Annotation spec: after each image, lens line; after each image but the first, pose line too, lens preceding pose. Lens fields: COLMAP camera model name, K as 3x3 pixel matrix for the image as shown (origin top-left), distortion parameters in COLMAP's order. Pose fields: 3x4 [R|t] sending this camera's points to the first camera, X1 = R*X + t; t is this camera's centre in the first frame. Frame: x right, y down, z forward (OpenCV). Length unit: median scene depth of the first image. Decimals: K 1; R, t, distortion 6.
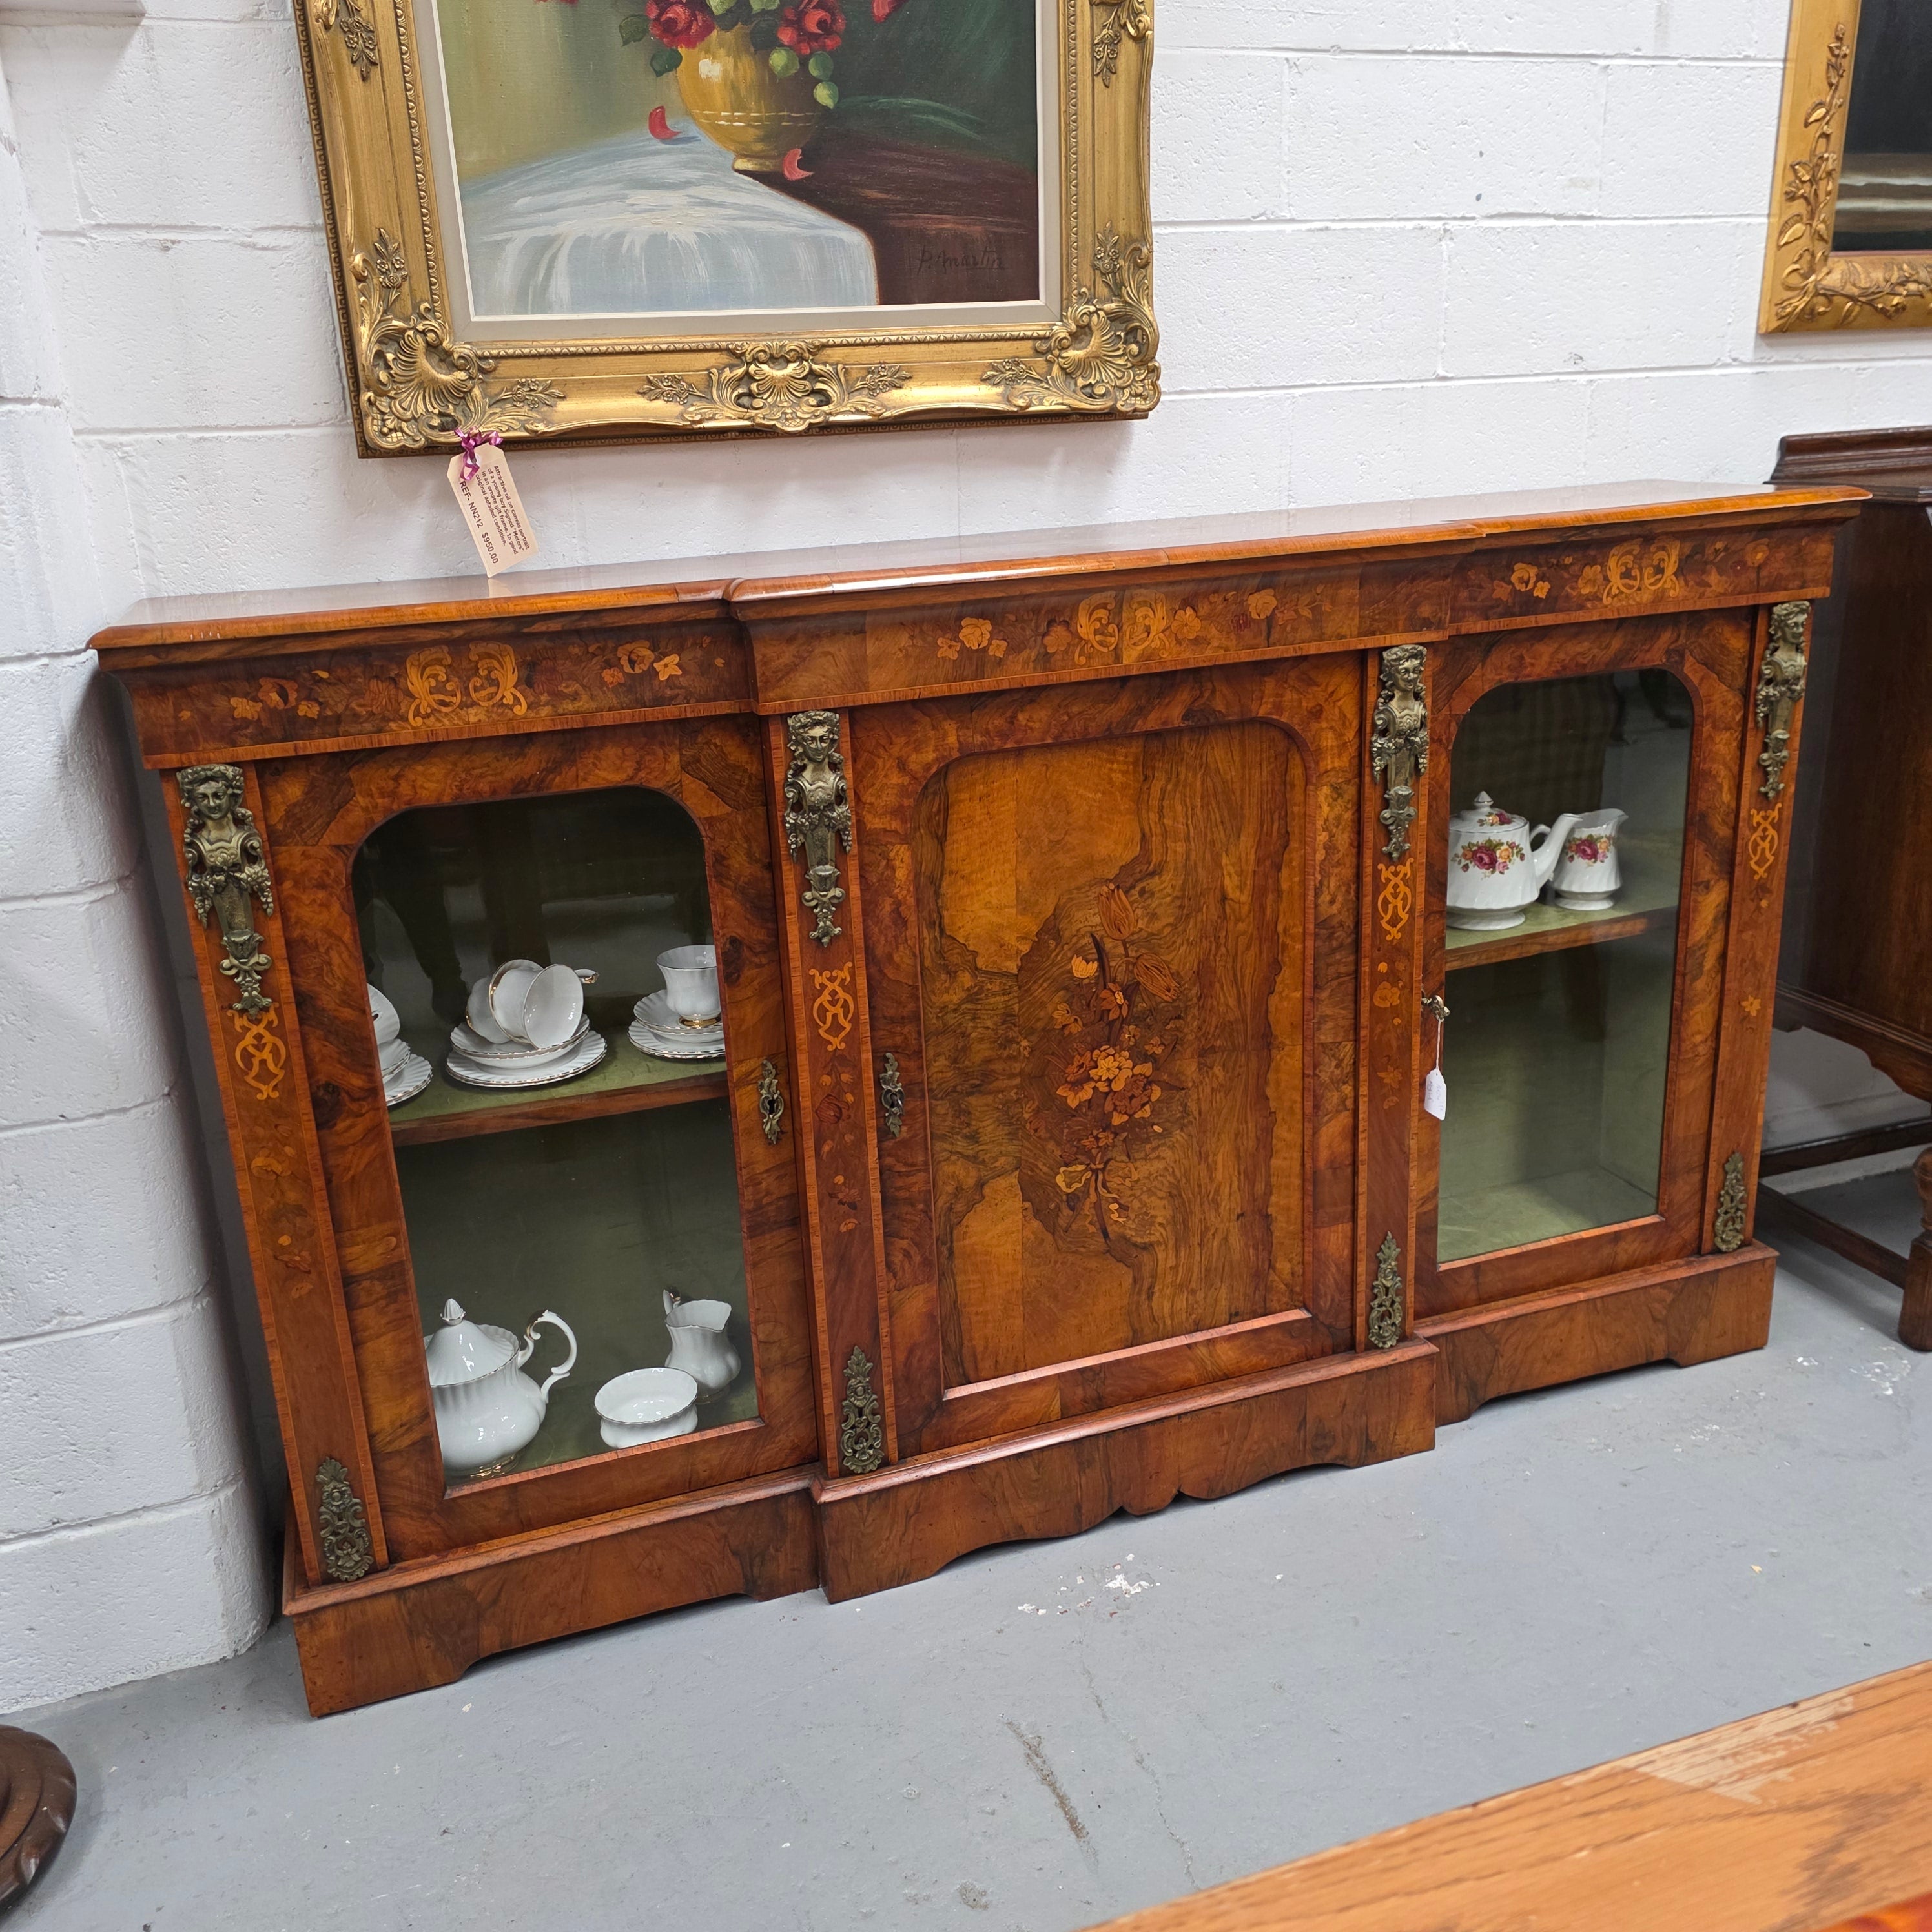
lens RADIAL K [[1723.6, 0, 936.9], [0, 1723.6, 955.2], [0, 0, 1]] dist [0.110489, -0.181841]
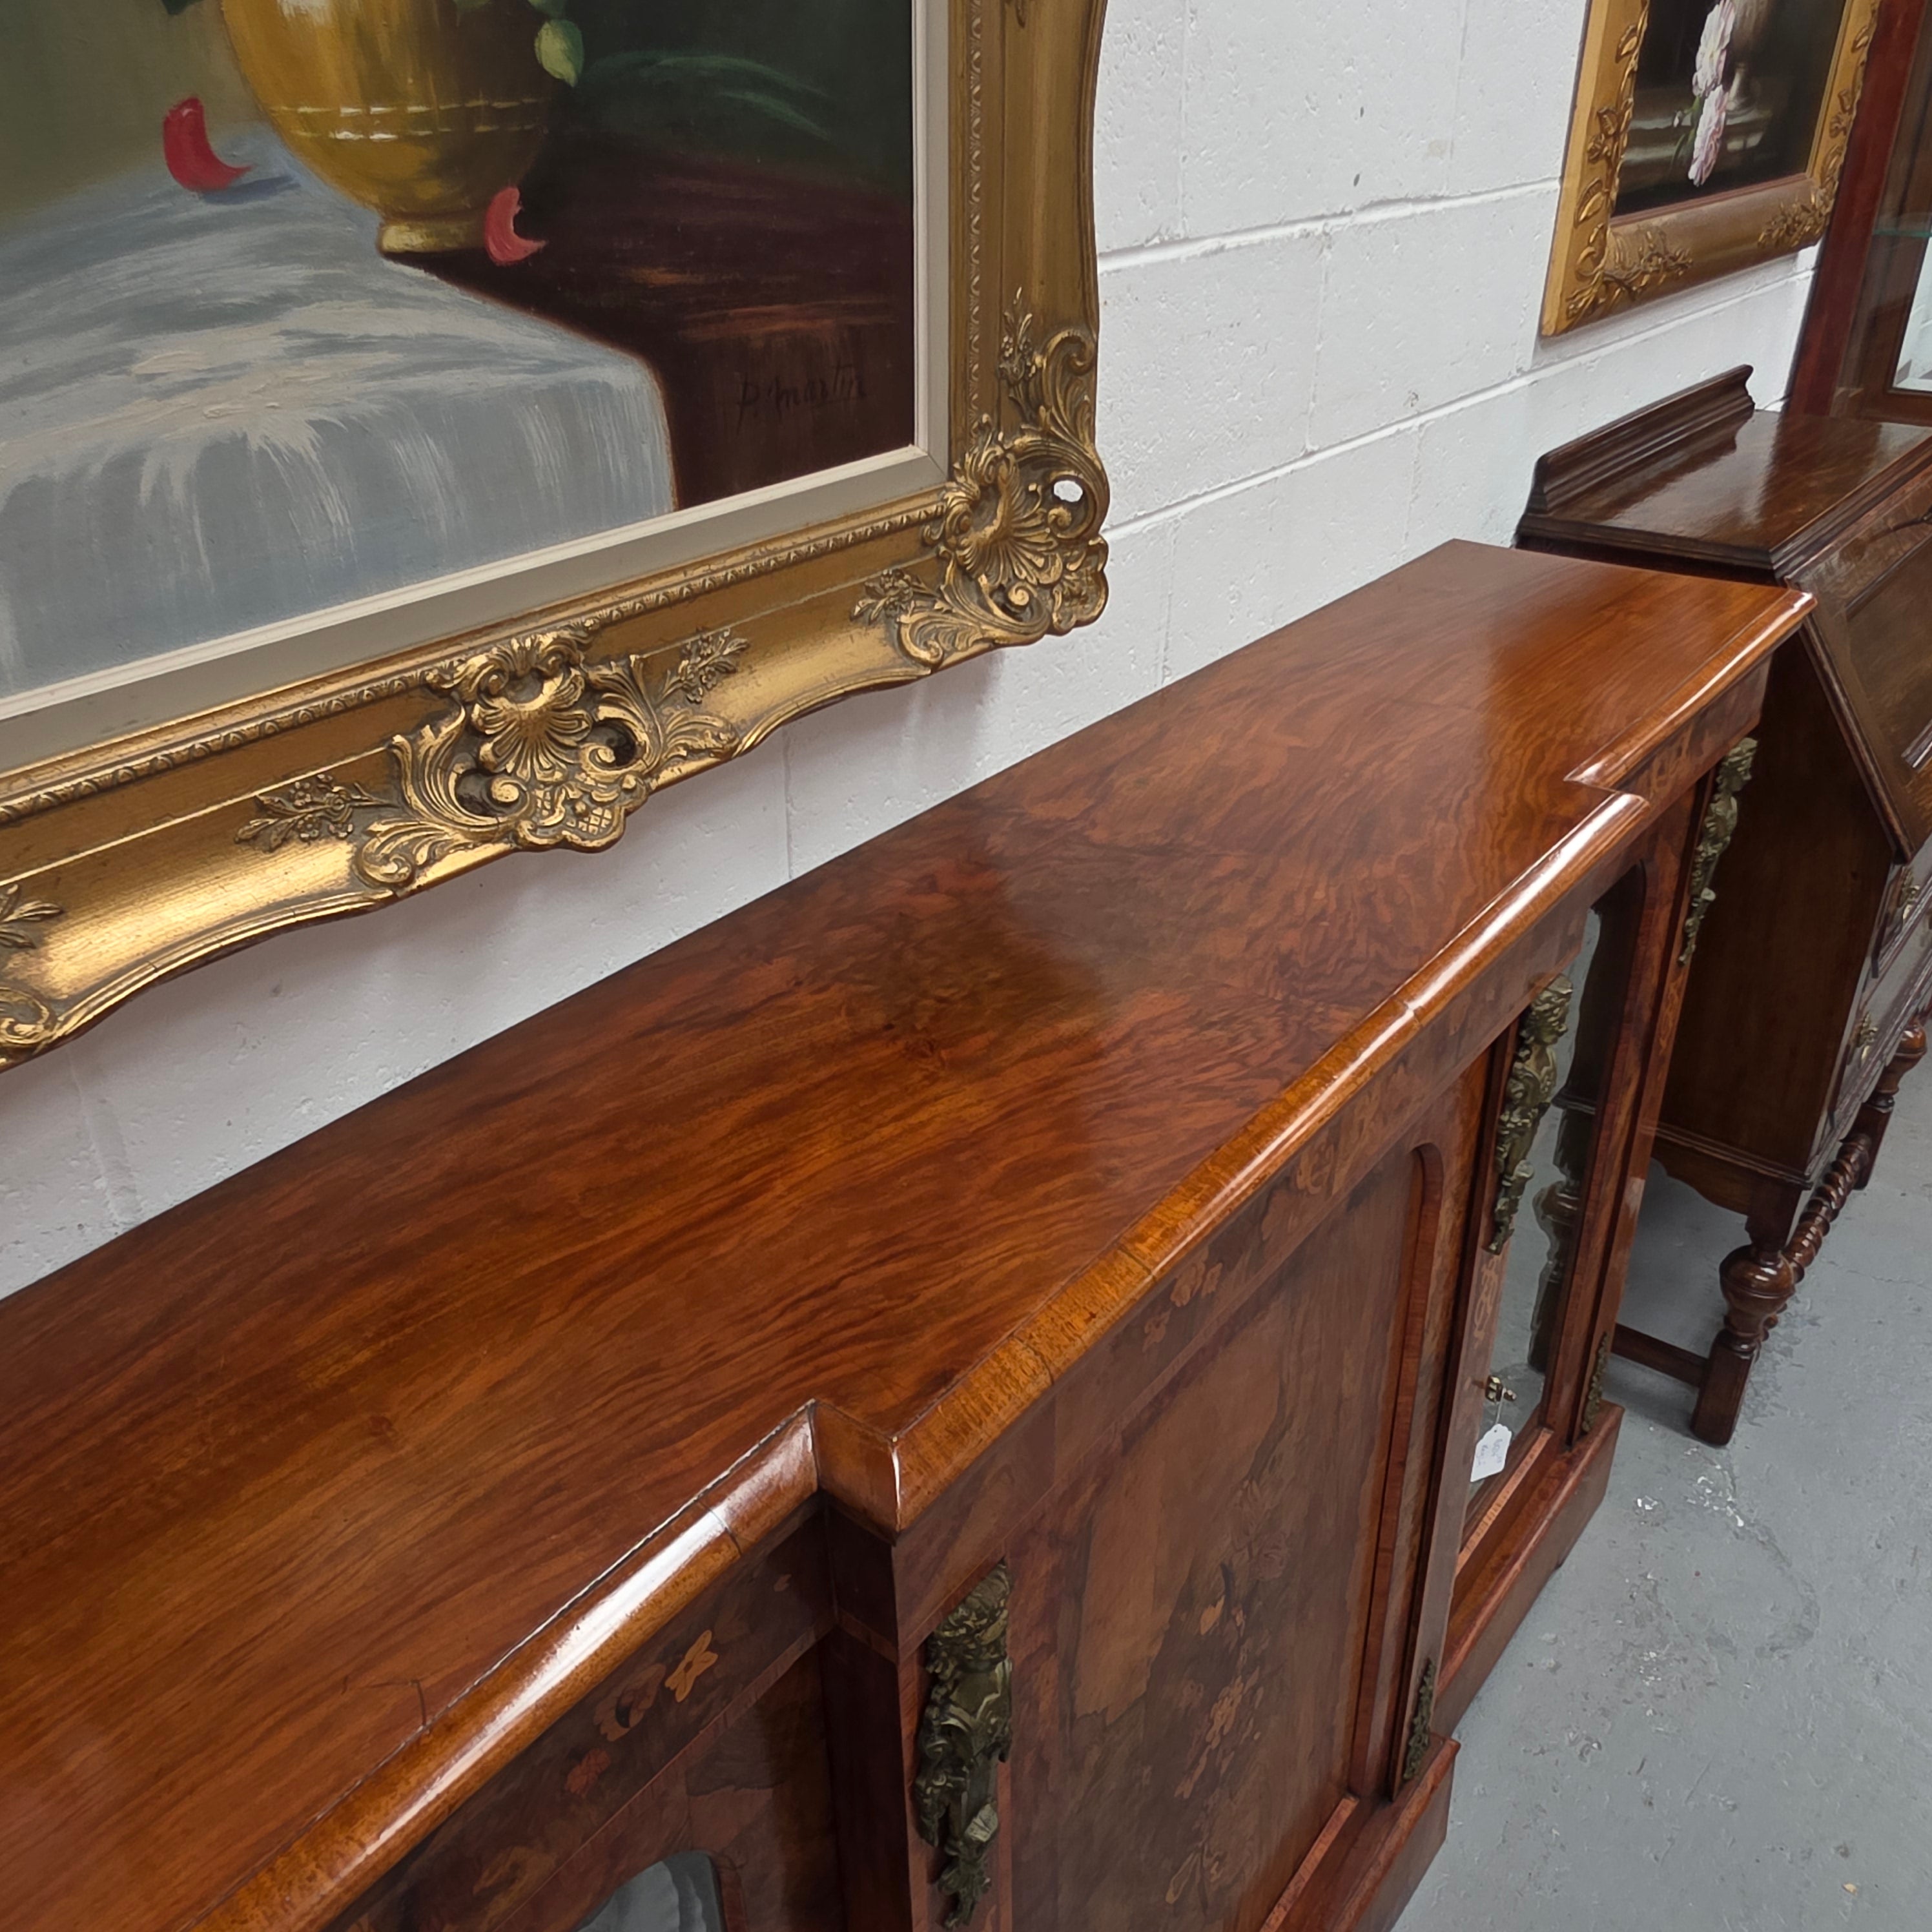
lens RADIAL K [[1705.0, 0, 932.3], [0, 1705.0, 977.7], [0, 0, 1]] dist [0.011455, -0.007729]
pose [[0.844500, -0.234460, 0.481505, -0.226513], [0.145943, 0.965800, 0.214313, -0.343734], [-0.515286, -0.110715, 0.849837, 0.571927]]
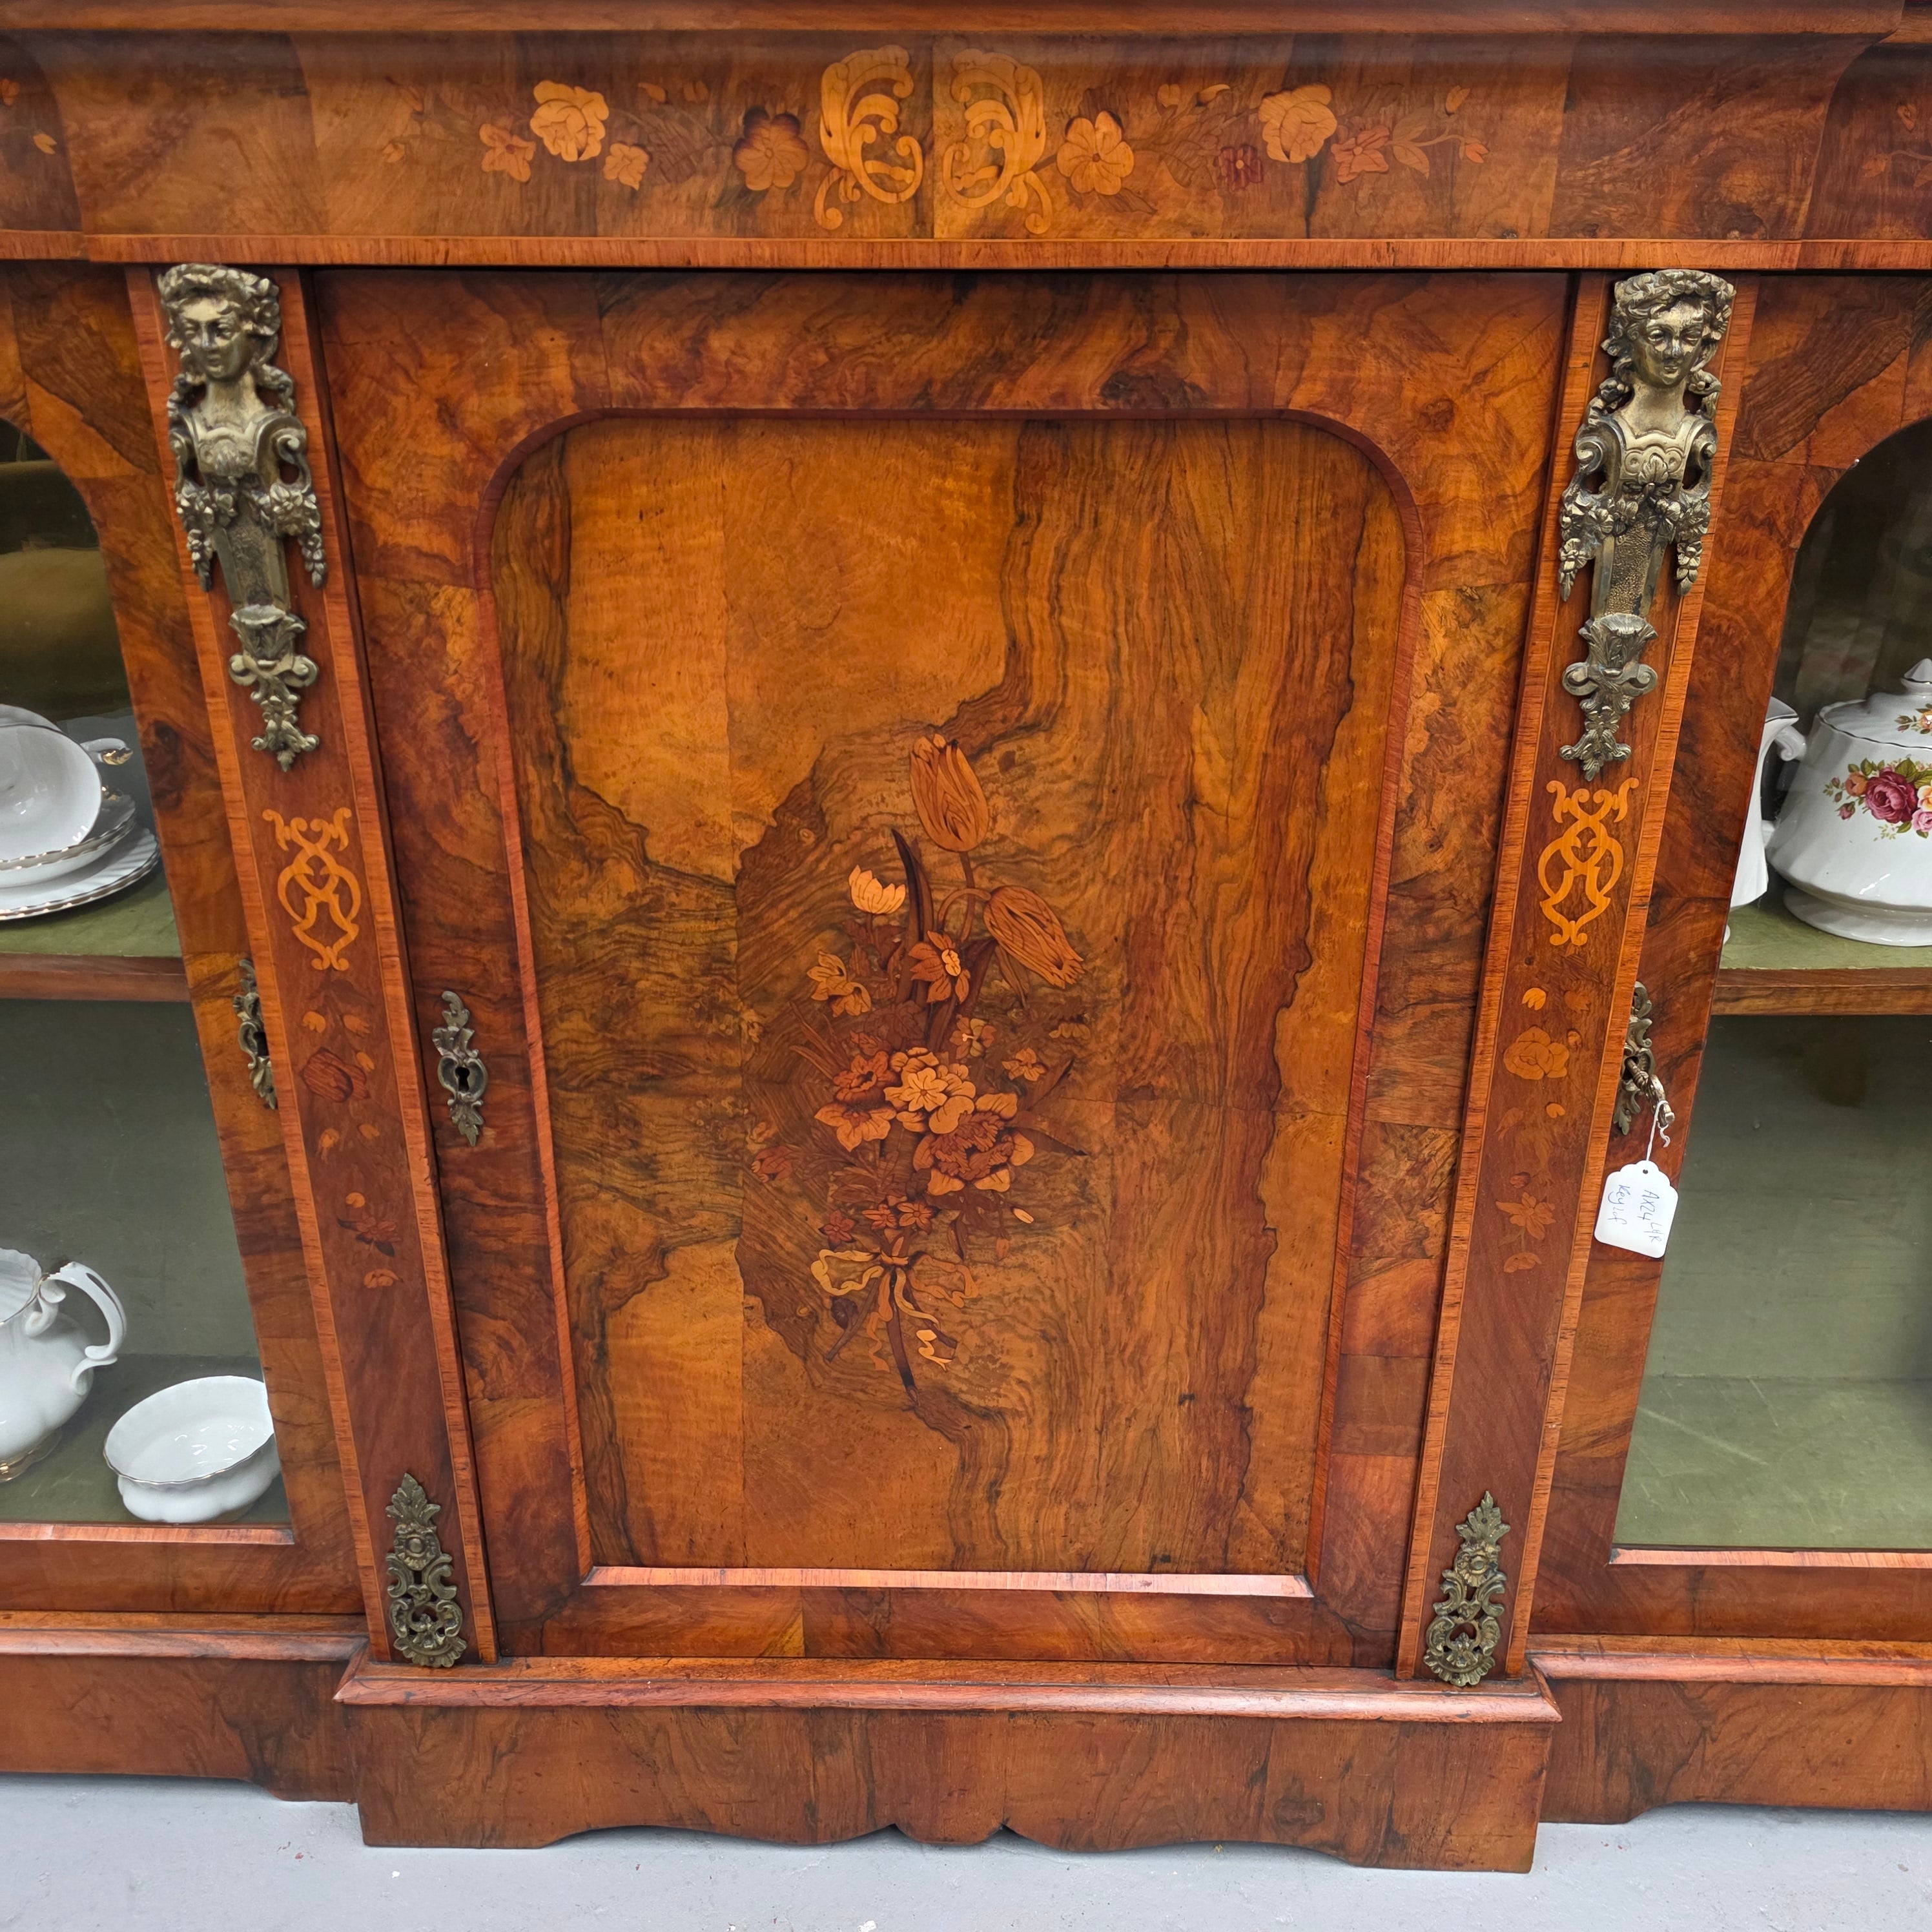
lens RADIAL K [[1764.6, 0, 966.8], [0, 1764.6, 962.5], [0, 0, 1]] dist [0.098520, -0.151179]
pose [[0.938605, 0.190859, -0.287392, 0.260919], [-0.151825, 0.976544, 0.152679, -0.055417], [0.309791, -0.099672, 0.945566, 0.518261]]
